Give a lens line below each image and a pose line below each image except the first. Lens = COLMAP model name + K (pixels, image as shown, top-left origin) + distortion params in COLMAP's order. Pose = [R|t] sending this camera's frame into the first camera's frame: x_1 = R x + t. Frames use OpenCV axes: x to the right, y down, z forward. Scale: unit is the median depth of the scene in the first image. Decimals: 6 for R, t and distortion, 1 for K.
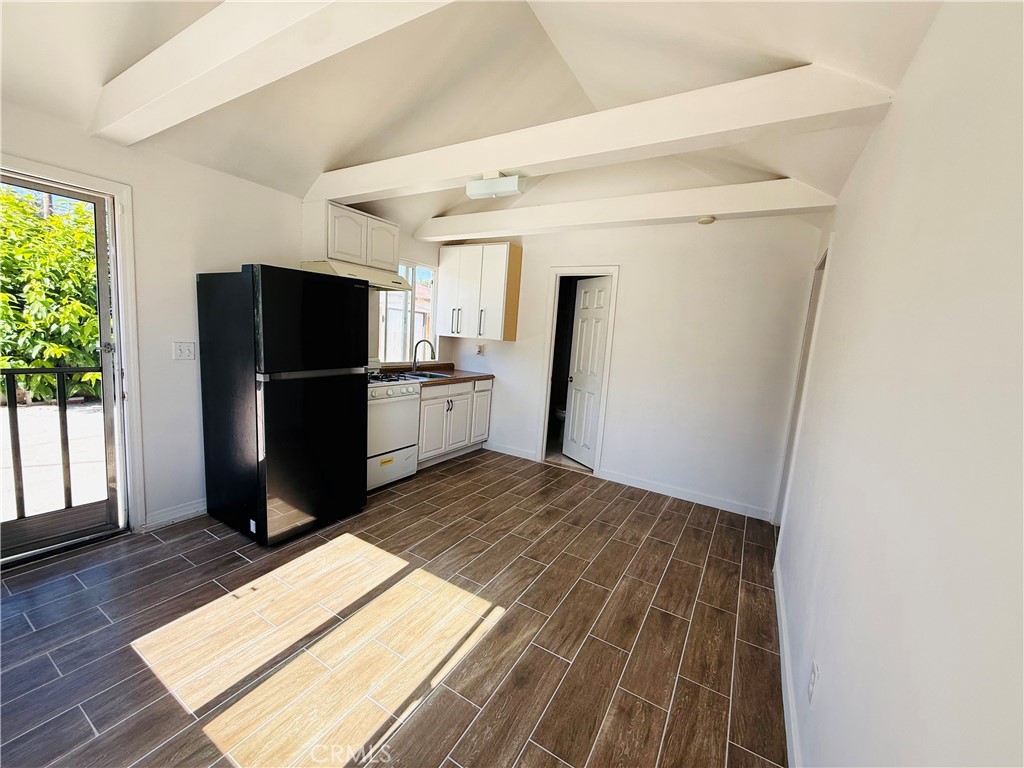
lens RADIAL K [[407.0, 0, 510.8], [0, 407.0, 382.9], [0, 0, 1]] dist [0.001473, -0.001158]
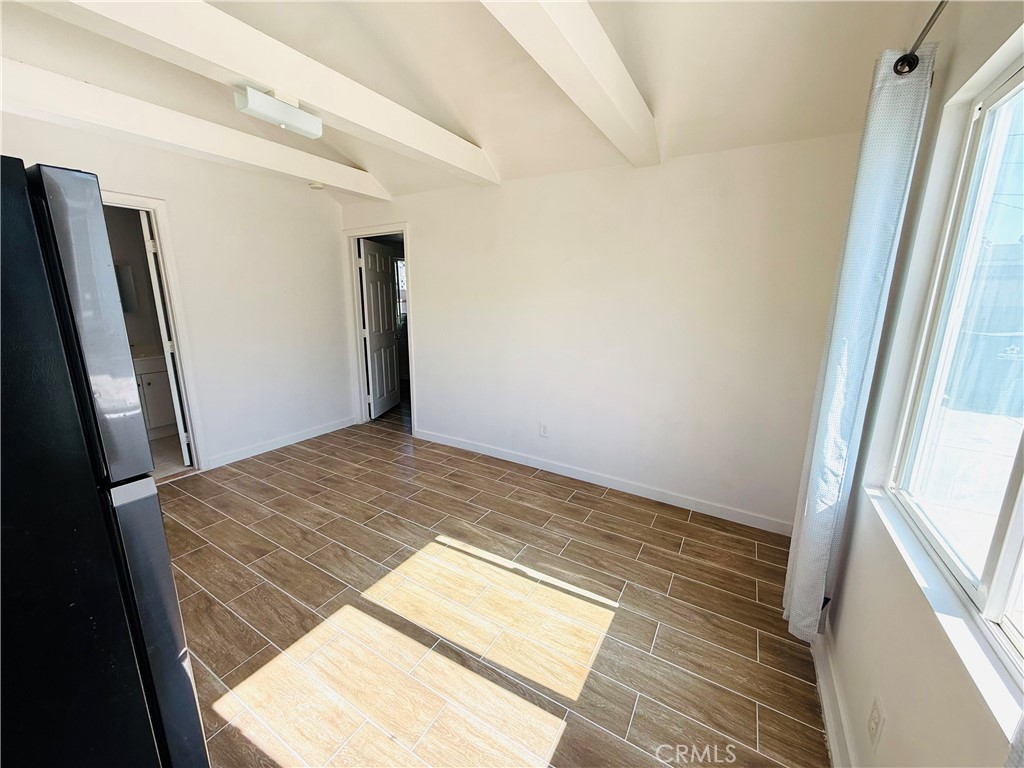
lens RADIAL K [[407.0, 0, 508.9], [0, 407.0, 382.6], [0, 0, 1]] dist [0.001473, -0.001158]
pose [[-0.005268, -0.283063, 0.959087, -0.867217], [0.114631, 0.952607, 0.281780, -0.160207], [-0.993394, 0.111426, 0.027430, 0.583549]]
